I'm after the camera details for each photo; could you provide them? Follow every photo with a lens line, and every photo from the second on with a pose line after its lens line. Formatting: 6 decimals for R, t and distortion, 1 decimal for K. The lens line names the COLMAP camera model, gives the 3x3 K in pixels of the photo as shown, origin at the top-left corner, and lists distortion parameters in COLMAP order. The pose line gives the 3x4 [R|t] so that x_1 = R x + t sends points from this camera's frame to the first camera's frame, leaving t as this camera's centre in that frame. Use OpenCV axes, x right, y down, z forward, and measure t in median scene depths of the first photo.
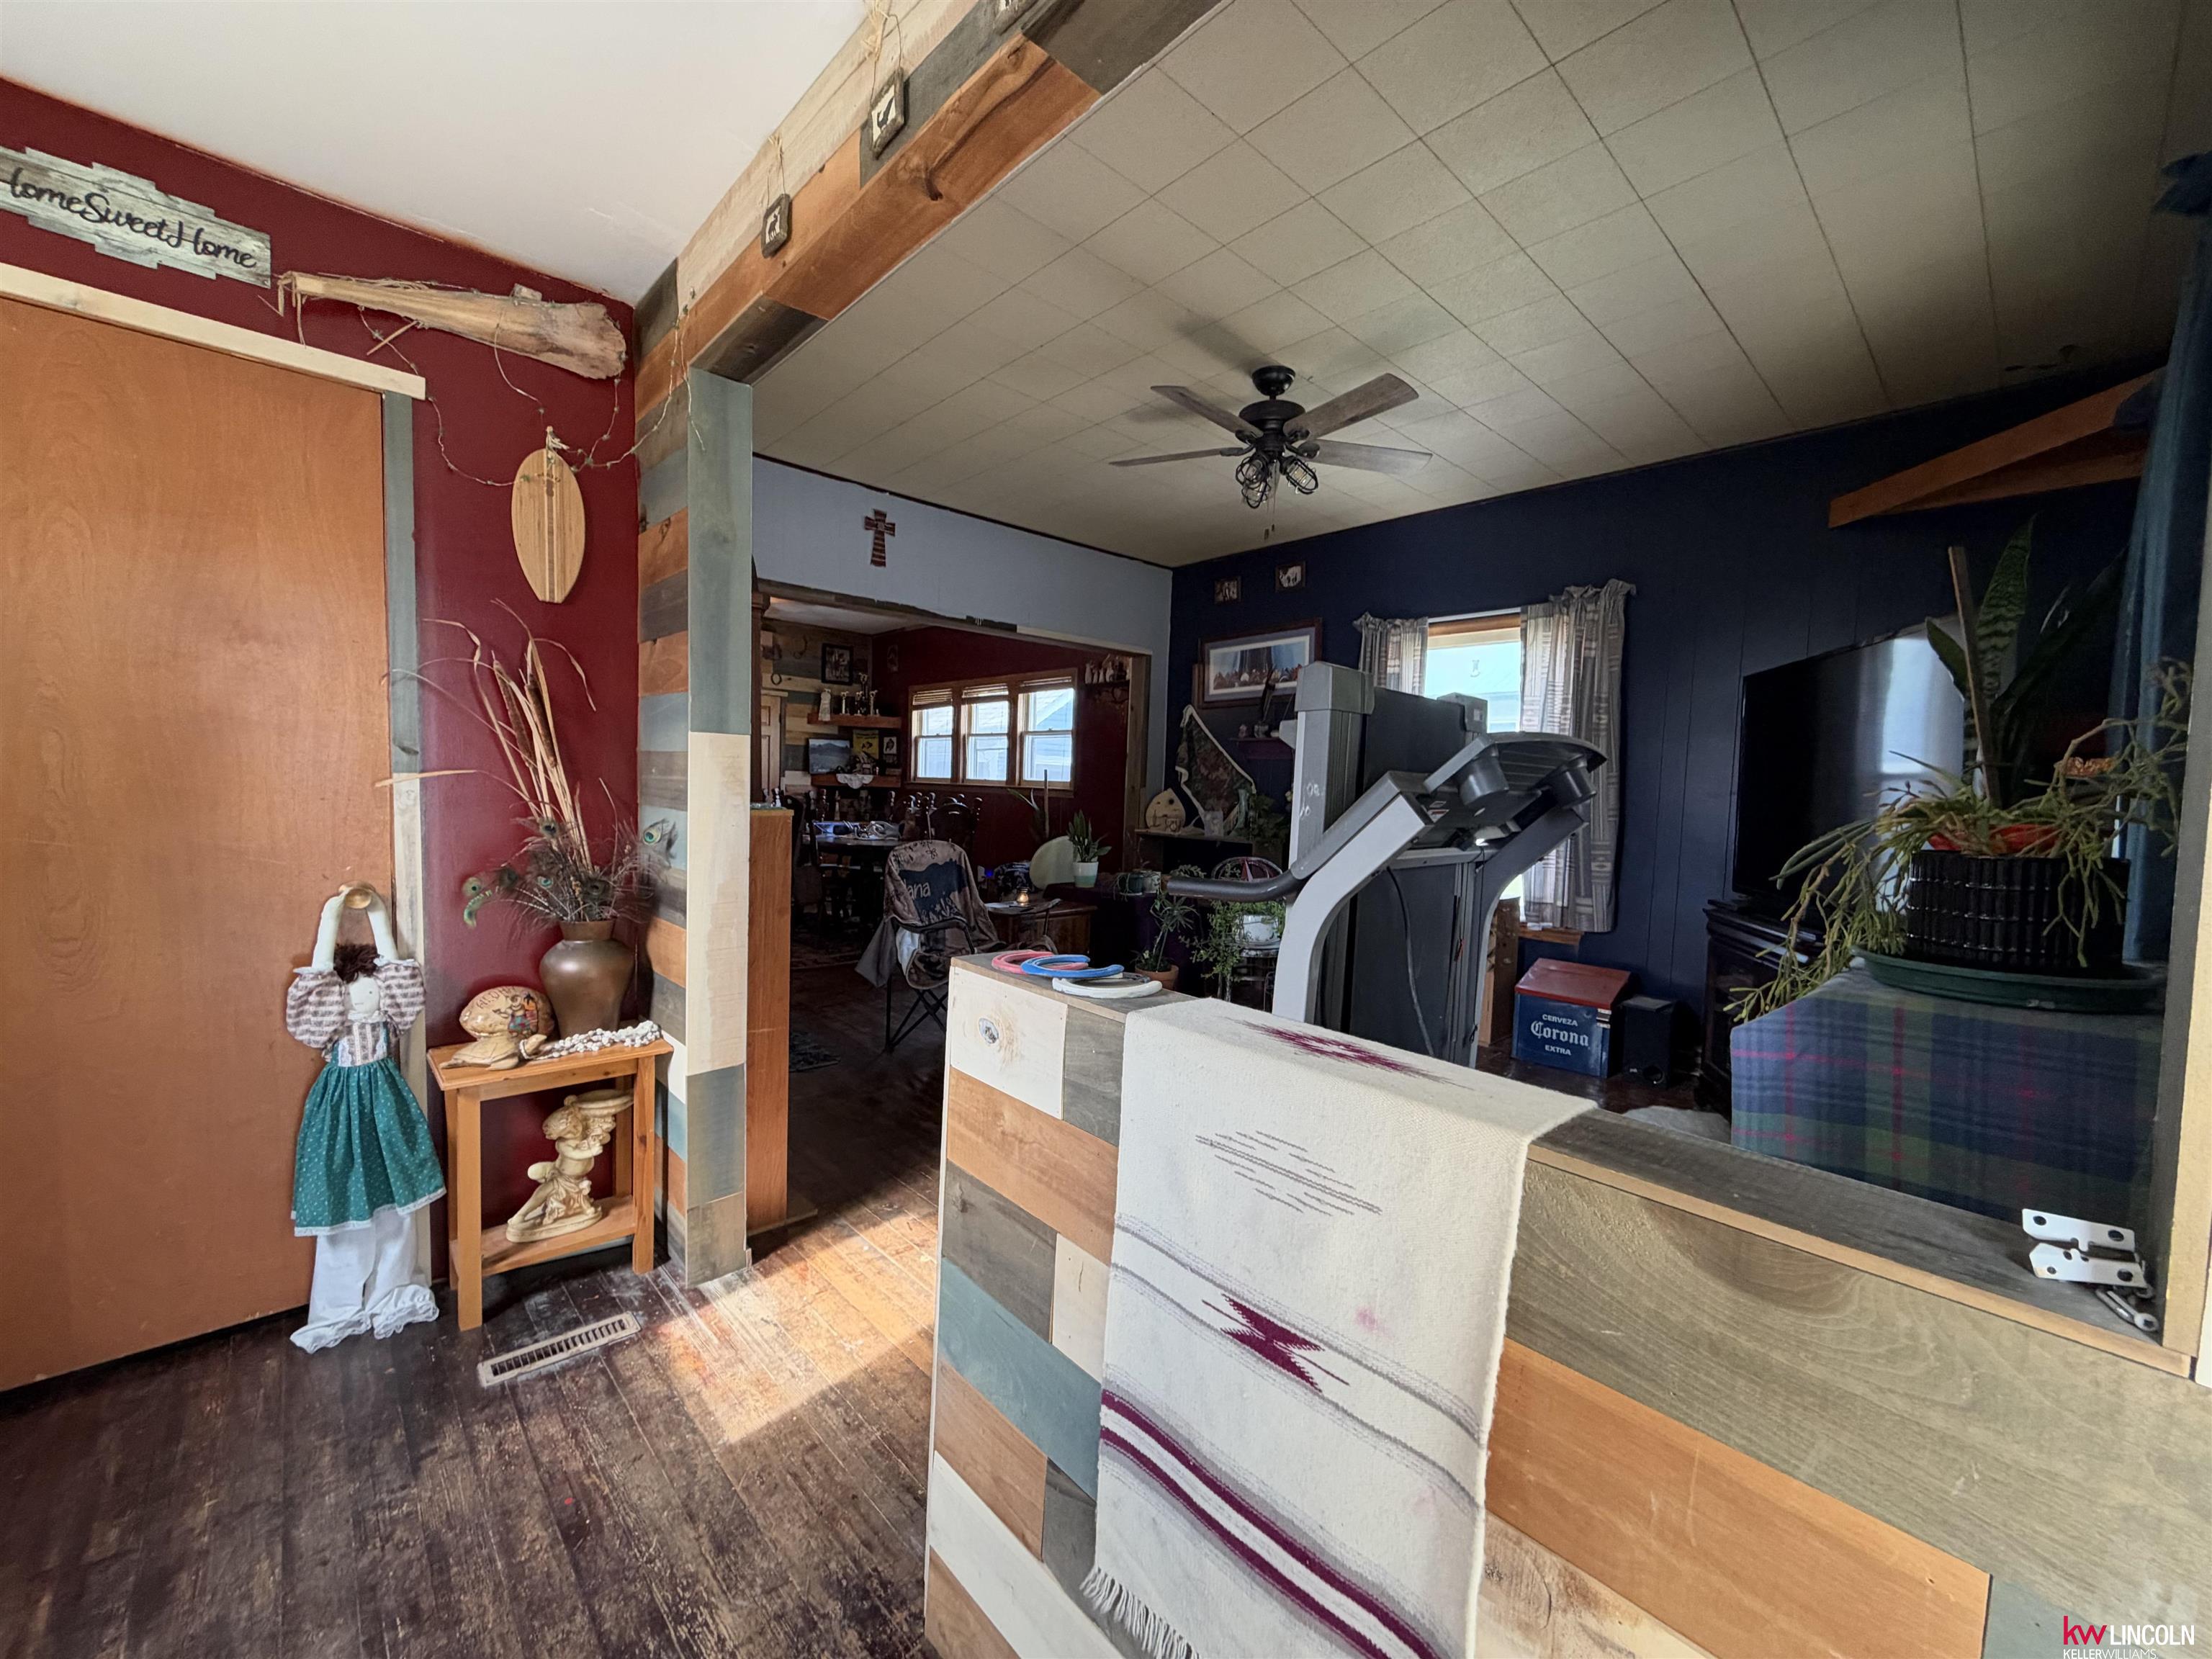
lens RADIAL K [[878.4, 0, 1099.9], [0, 878.4, 833.6], [0, 0, 1]] dist [0.000085, 0.000134]
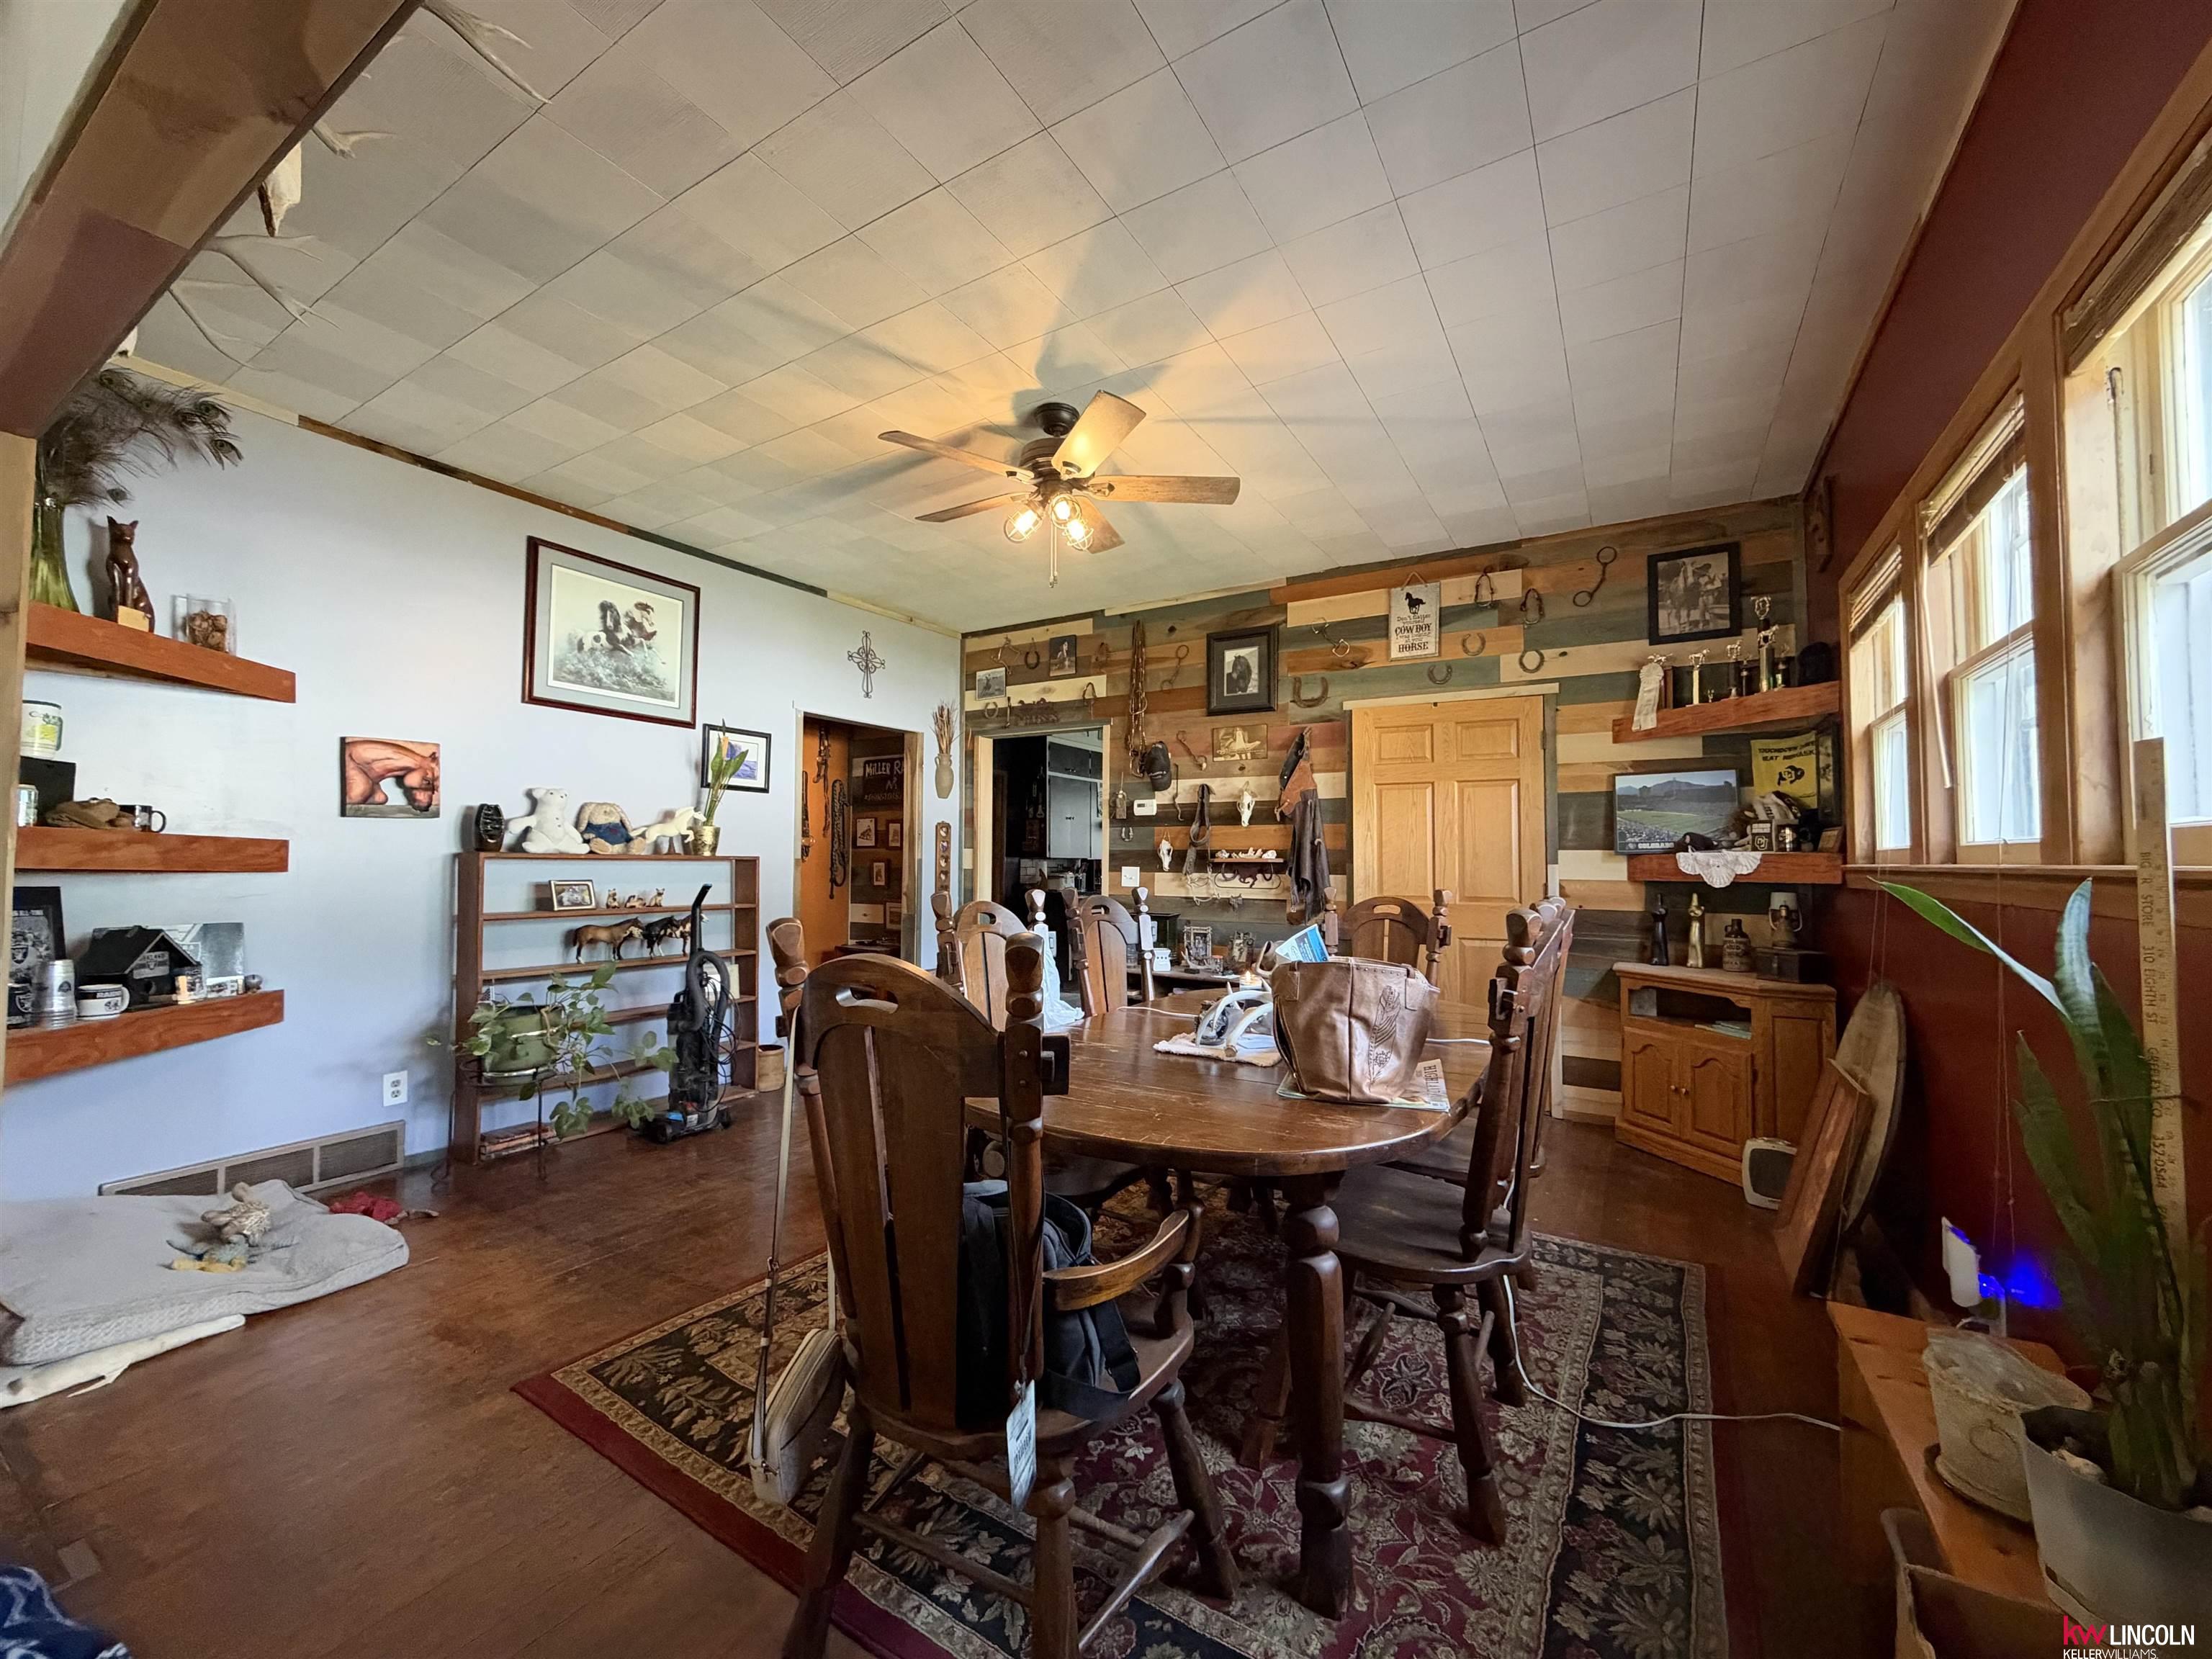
lens RADIAL K [[878.4, 0, 1099.9], [0, 878.4, 833.6], [0, 0, 1]] dist [0.000085, 0.000134]
pose [[0.272327, -0.060888, -0.960276, 0.023195], [-0.041879, 0.996300, -0.075049, -0.034315], [0.961293, 0.060653, 0.268770, 0.628033]]
